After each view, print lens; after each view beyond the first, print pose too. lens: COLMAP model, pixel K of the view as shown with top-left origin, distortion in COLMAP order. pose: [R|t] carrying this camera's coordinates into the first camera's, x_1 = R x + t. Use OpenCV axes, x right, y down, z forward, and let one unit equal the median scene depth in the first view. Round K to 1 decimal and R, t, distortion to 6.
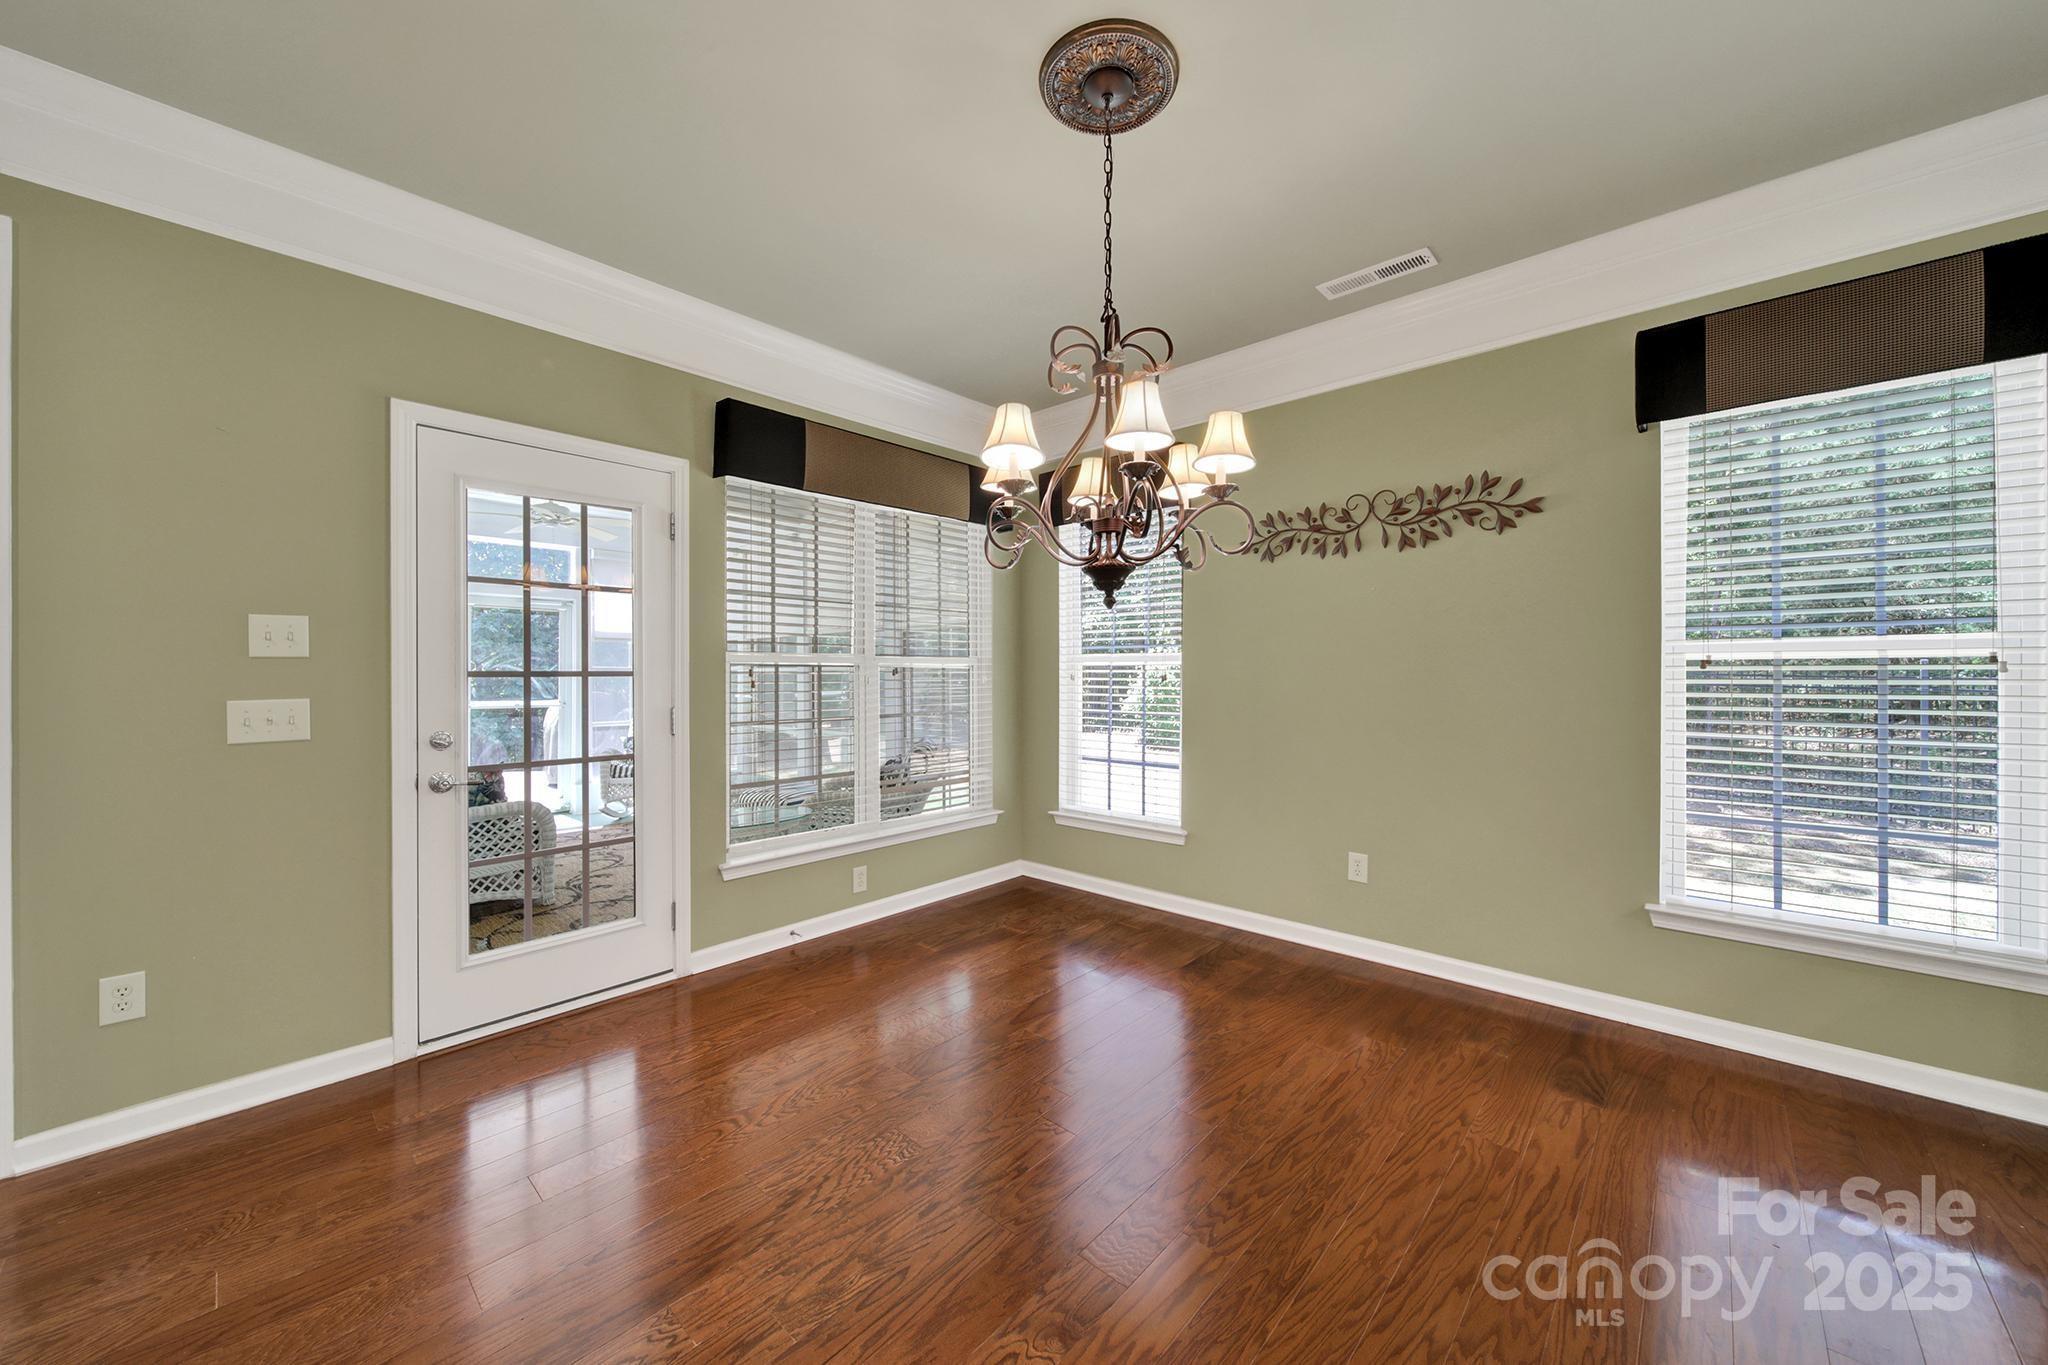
lens RADIAL K [[740.1, 0, 1027.4], [0, 740.1, 671.5], [0, 0, 1]] dist [-0.000344, -0.001299]
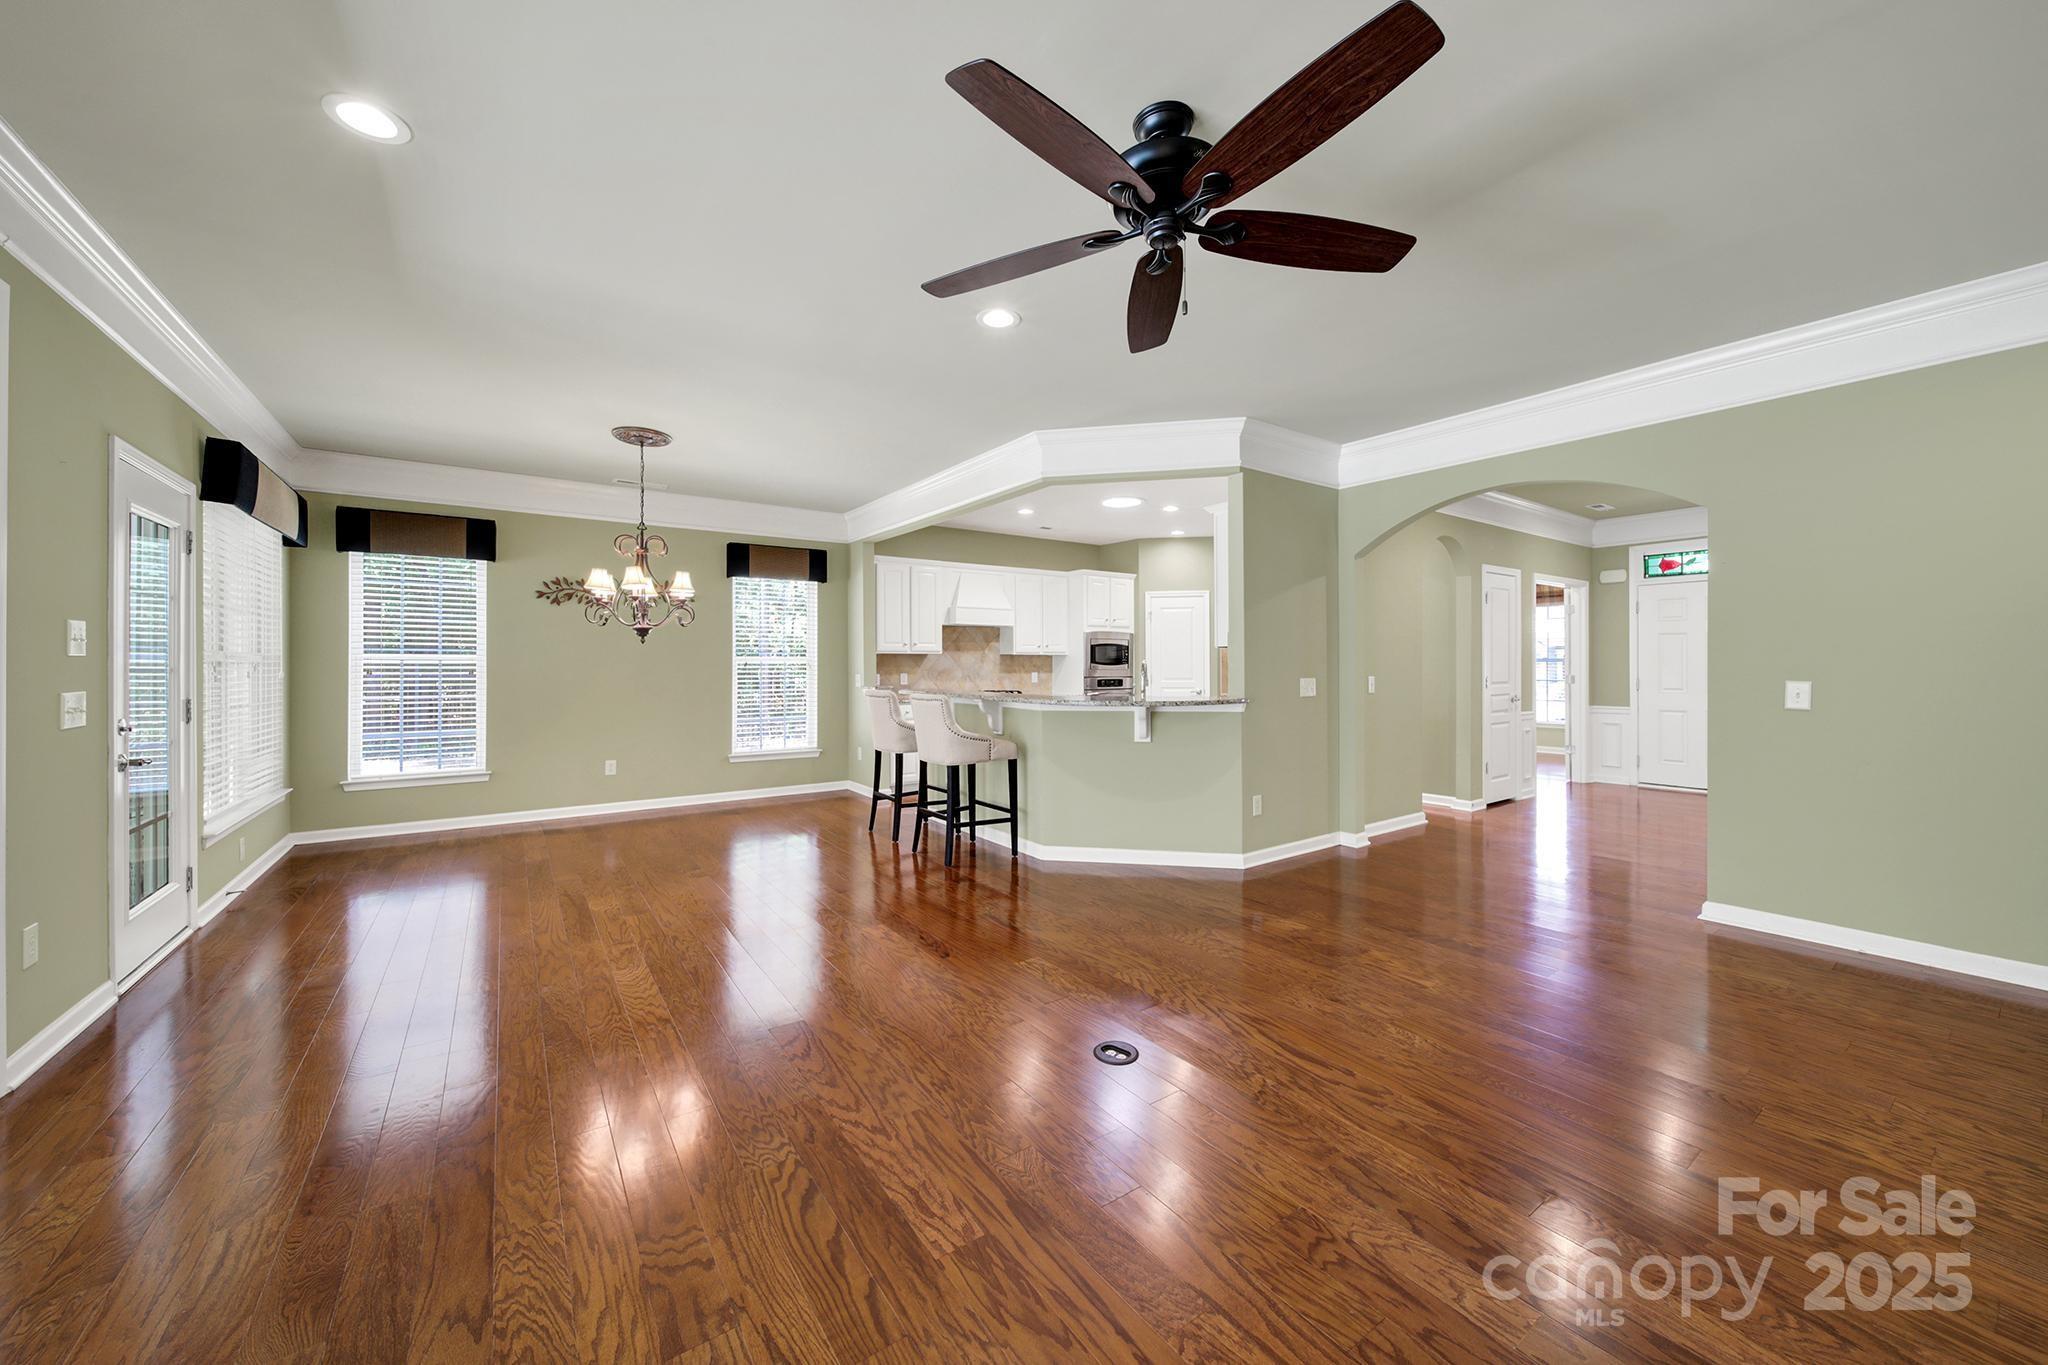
lens RADIAL K [[740.1, 0, 1016.7], [0, 740.1, 664.0], [0, 0, 1]] dist [-0.000344, -0.001299]
pose [[0.221172, 0.005031, 0.975222, -1.540467], [-0.000774, 0.999987, -0.004983, -0.001830], [-0.975235, 0.000347, 0.221173, -0.606138]]
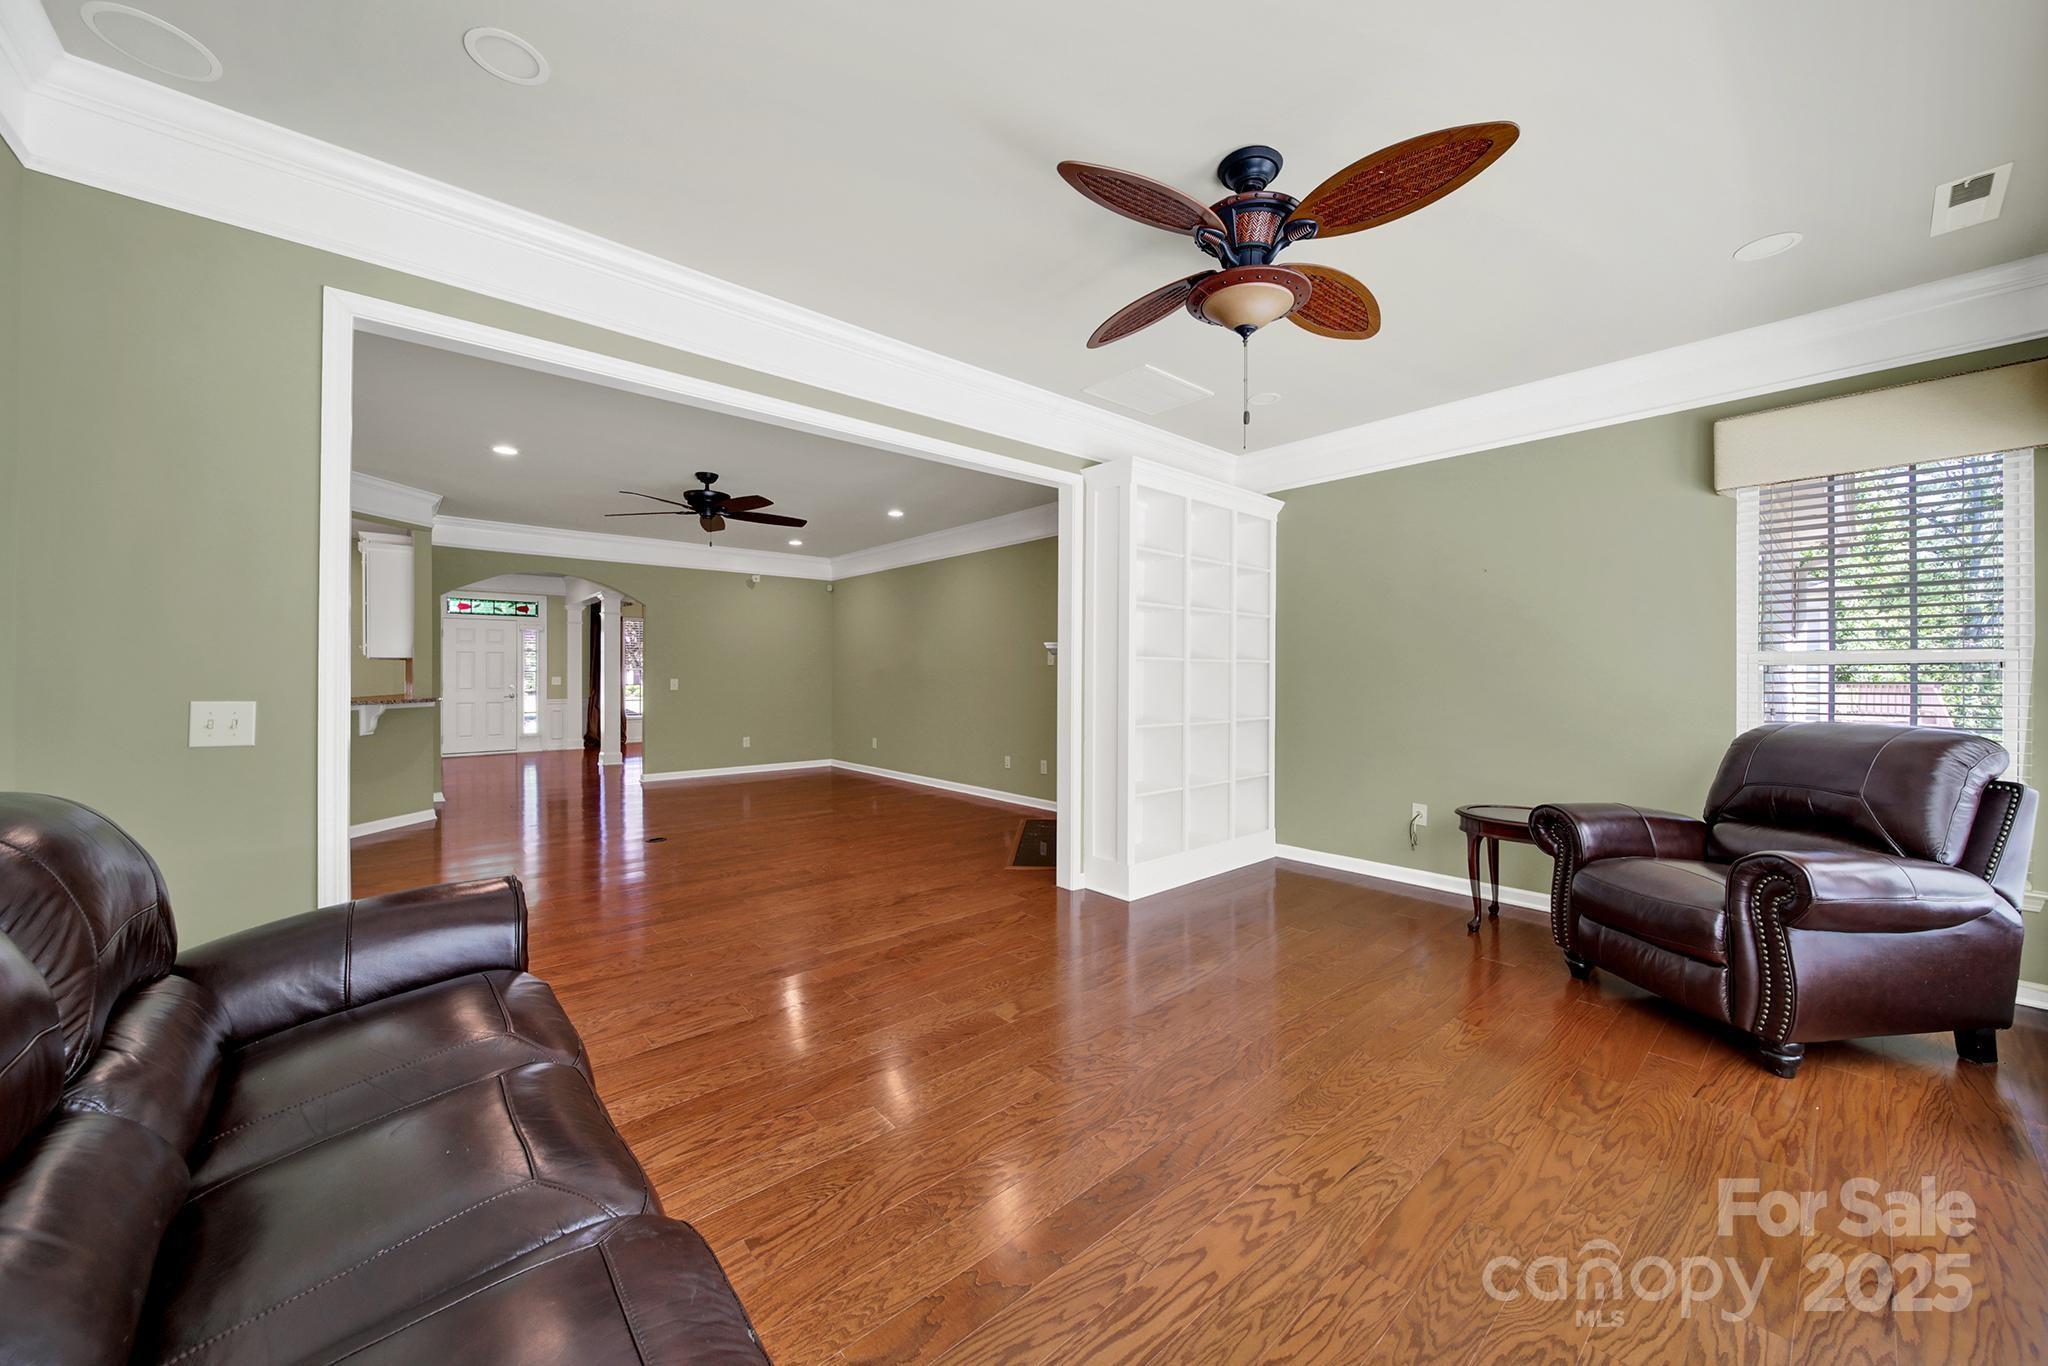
lens RADIAL K [[740.1, 0, 1010.9], [0, 740.1, 680.4], [0, 0, 1]] dist [-0.000344, -0.001299]
pose [[-0.992375, 0.003152, 0.123217, -1.899504], [0.004329, 0.999948, 0.009287, 0.001938], [-0.123182, 0.009750, -0.992336, 1.474093]]
